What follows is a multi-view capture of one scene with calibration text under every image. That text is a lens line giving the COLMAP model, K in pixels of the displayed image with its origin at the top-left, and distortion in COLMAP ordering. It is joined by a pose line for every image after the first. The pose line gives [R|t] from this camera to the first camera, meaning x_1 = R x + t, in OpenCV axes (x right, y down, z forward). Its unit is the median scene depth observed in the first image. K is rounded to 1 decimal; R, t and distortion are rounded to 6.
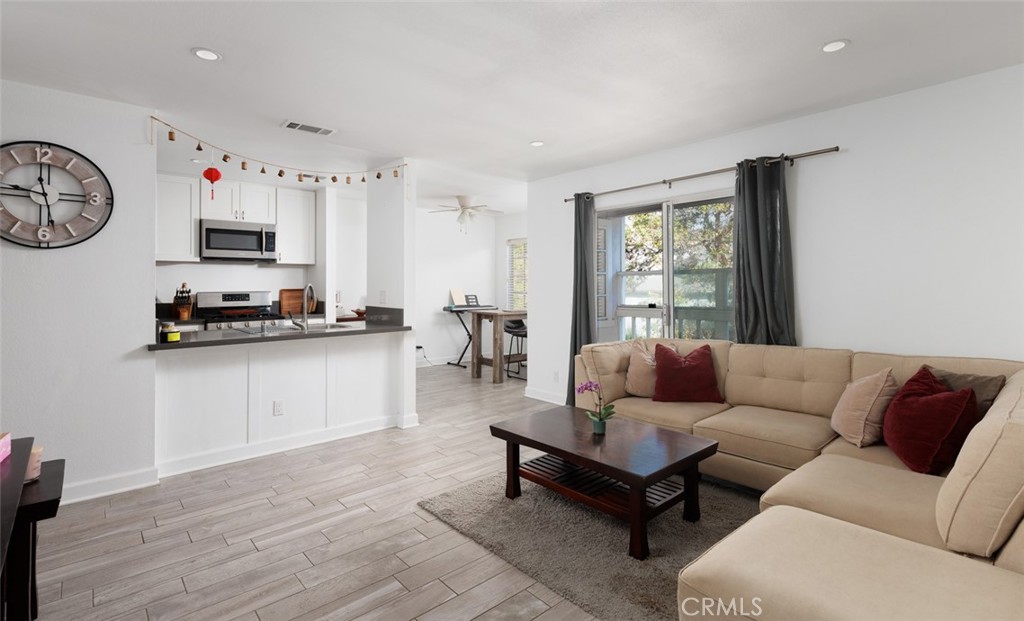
lens RADIAL K [[484.6, 0, 511.8], [0, 484.6, 278.8], [0, 0, 1]] dist [0.000067, 0.000033]
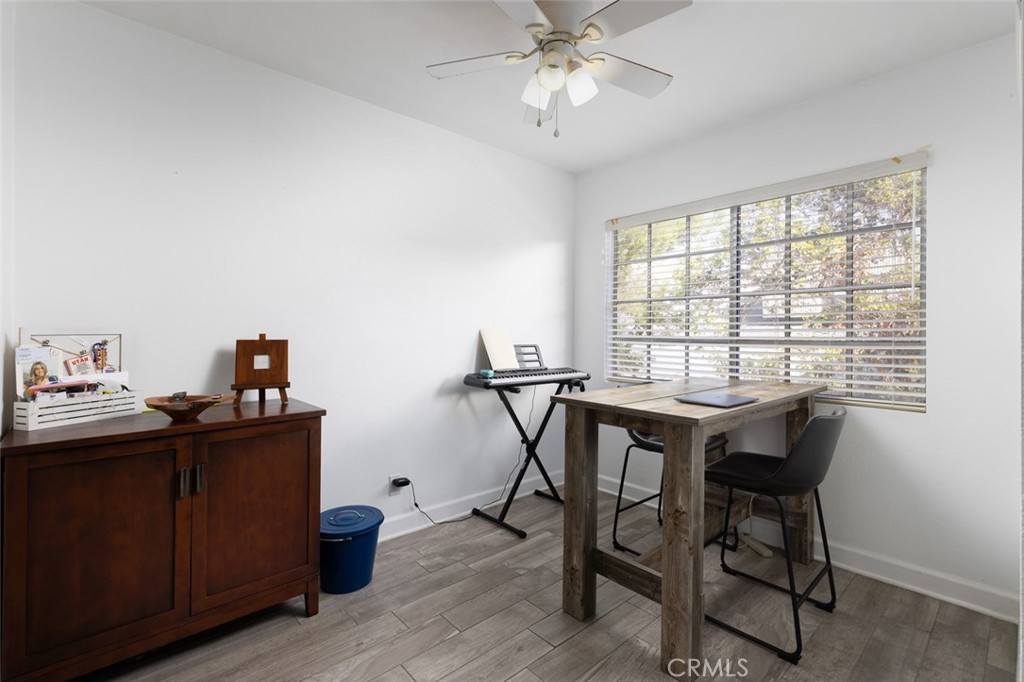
lens RADIAL K [[468.1, 0, 511.5], [0, 468.1, 323.6], [0, 0, 1]] dist [0.000544, -0.000025]
pose [[0.999981, 0.004275, -0.004547, -0.143018], [-0.004306, 0.999967, -0.006880, 0.026612], [0.004517, 0.006900, 0.999966, 0.873332]]
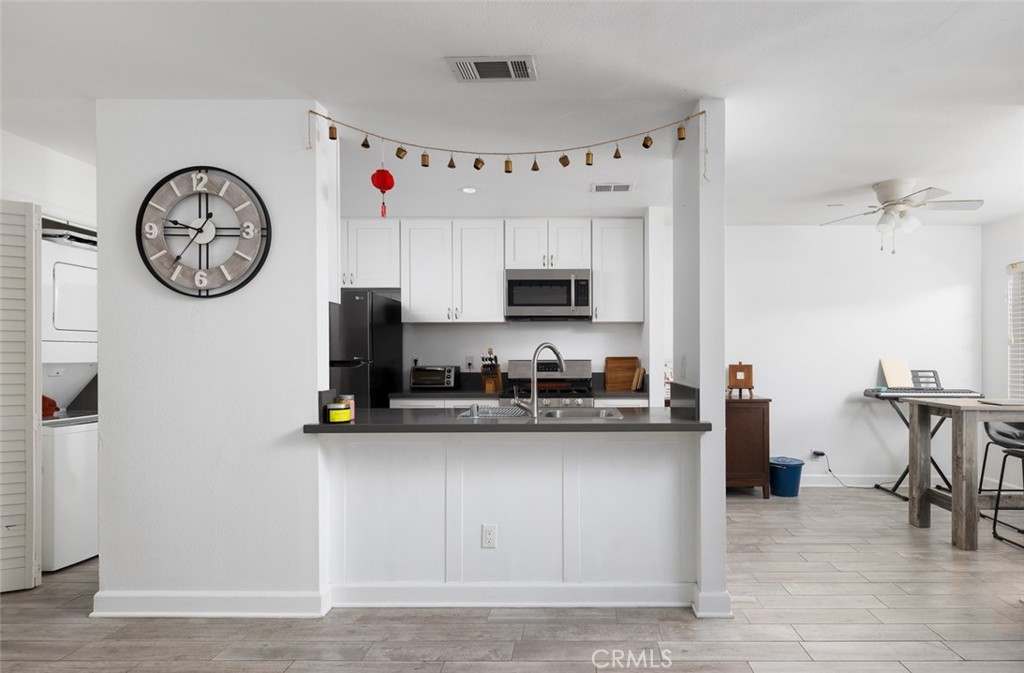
lens RADIAL K [[547.4, 0, 580.0], [0, 547.4, 359.6], [0, 0, 1]] dist [0.003030, 0.000301]
pose [[0.743756, 0.000880, -0.668450, 0.064096], [0.006410, 0.999944, 0.008448, 0.020158], [0.668420, -0.010568, 0.743709, 0.393392]]
